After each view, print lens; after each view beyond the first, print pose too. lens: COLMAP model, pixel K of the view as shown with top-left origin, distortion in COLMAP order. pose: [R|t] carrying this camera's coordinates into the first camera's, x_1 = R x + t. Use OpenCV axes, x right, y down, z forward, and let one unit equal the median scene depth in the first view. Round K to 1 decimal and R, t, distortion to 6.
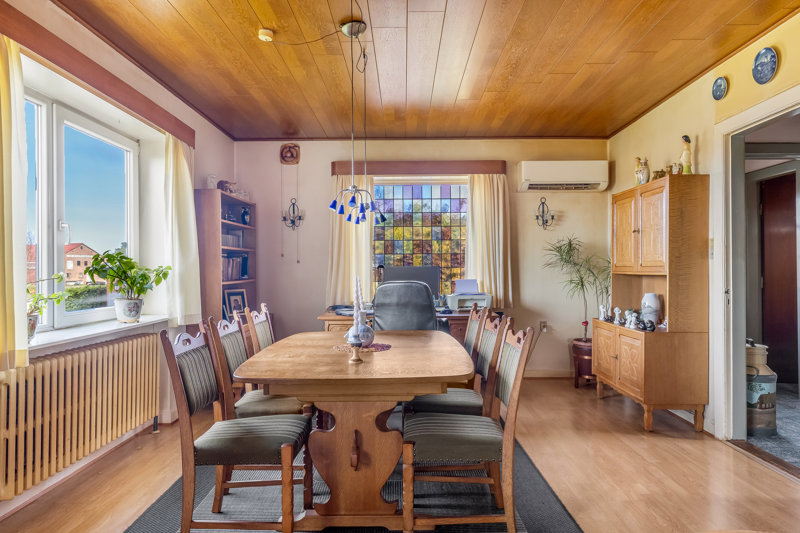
lens RADIAL K [[512.1, 0, 400.0], [0, 512.1, 266.5], [0, 0, 1]] dist [0.003174, 0.000558]
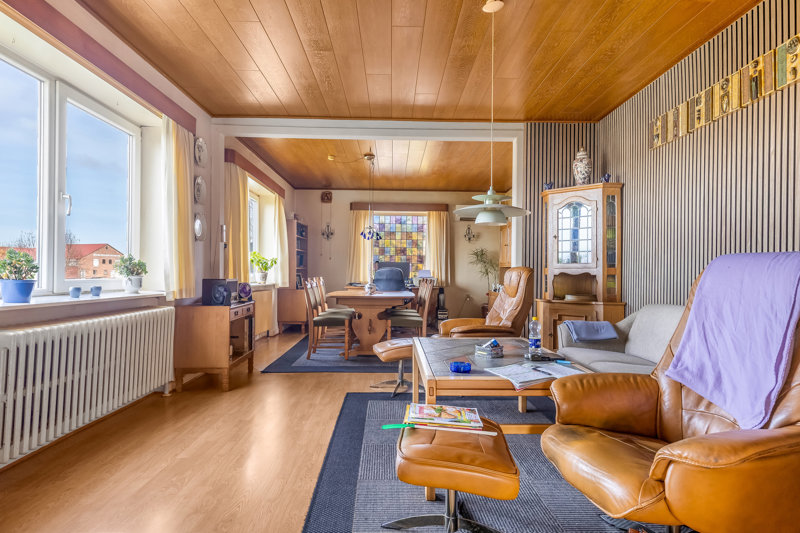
lens RADIAL K [[467.9, 0, 400.0], [0, 467.9, 266.5], [0, 0, 1]] dist [-0.000277, -0.000031]
pose [[0.999547, 0.017184, 0.024695, 0.002673], [-0.016985, 0.999822, -0.008232, 0.028218], [-0.024832, 0.007809, 0.999661, -0.631662]]
